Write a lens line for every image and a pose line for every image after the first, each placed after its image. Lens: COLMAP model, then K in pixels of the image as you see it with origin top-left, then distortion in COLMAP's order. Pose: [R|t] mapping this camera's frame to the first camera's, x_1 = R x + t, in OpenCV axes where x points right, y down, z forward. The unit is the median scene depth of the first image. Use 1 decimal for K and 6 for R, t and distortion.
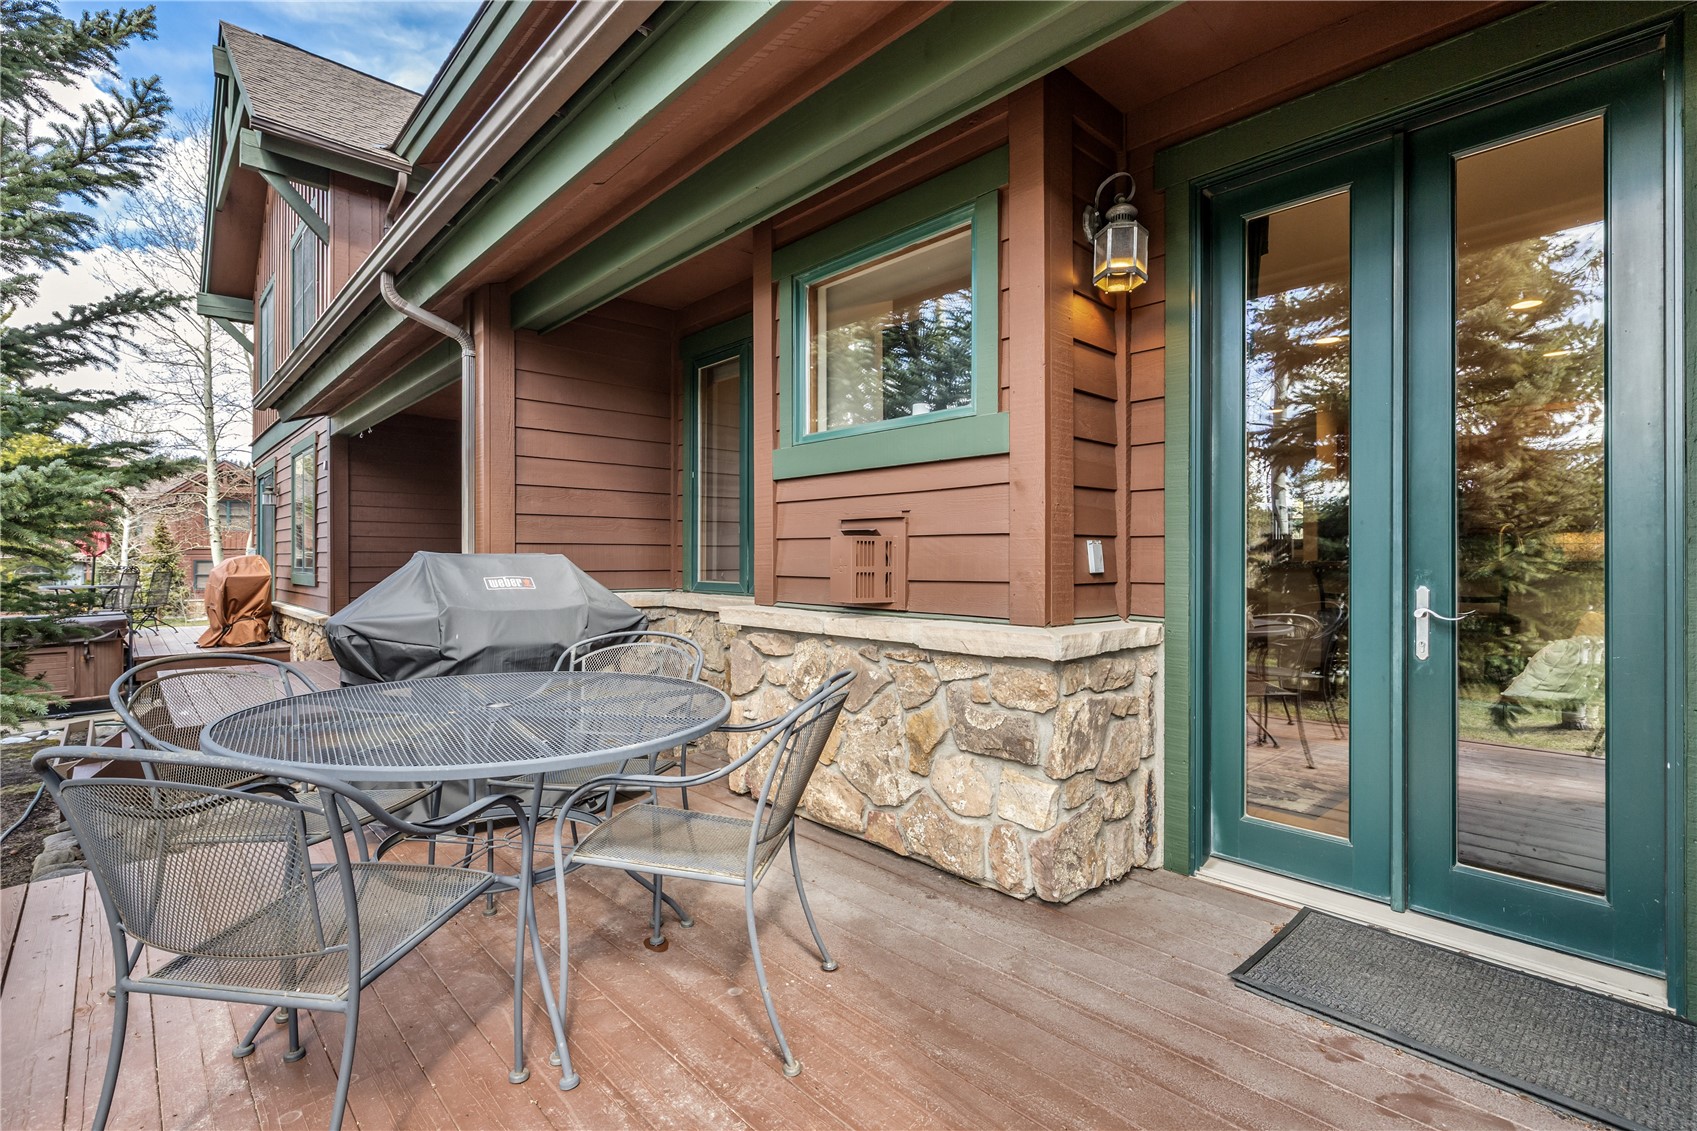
lens RADIAL K [[778.7, 0, 848.8], [0, 778.7, 561.4], [0, 0, 1]] dist [0.000027, 0.000006]
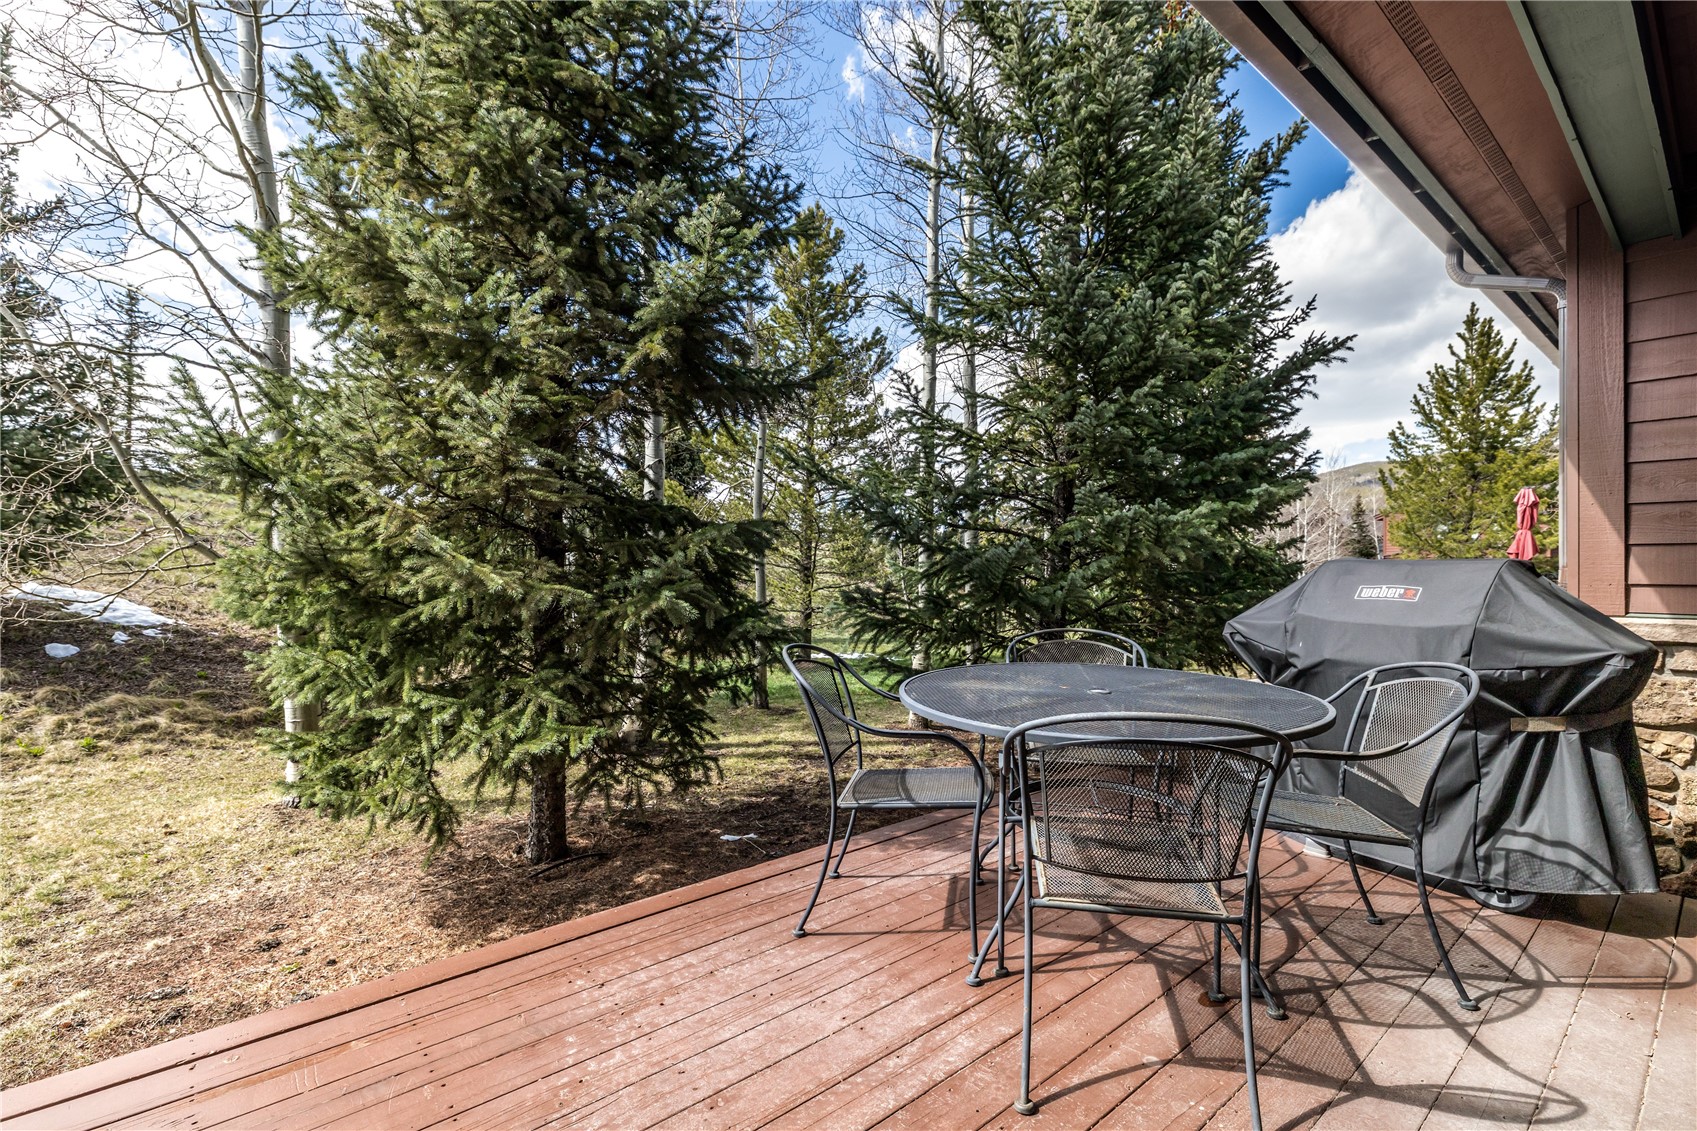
lens RADIAL K [[778.7, 0, 849.1], [0, 778.7, 566.5], [0, 0, 1]] dist [0.000027, 0.000006]
pose [[-0.043667, 0.000052, -0.999046, 0.517271], [0.000636, 1.000000, 0.000024, -0.001927], [0.999046, -0.000634, -0.043667, 0.486595]]
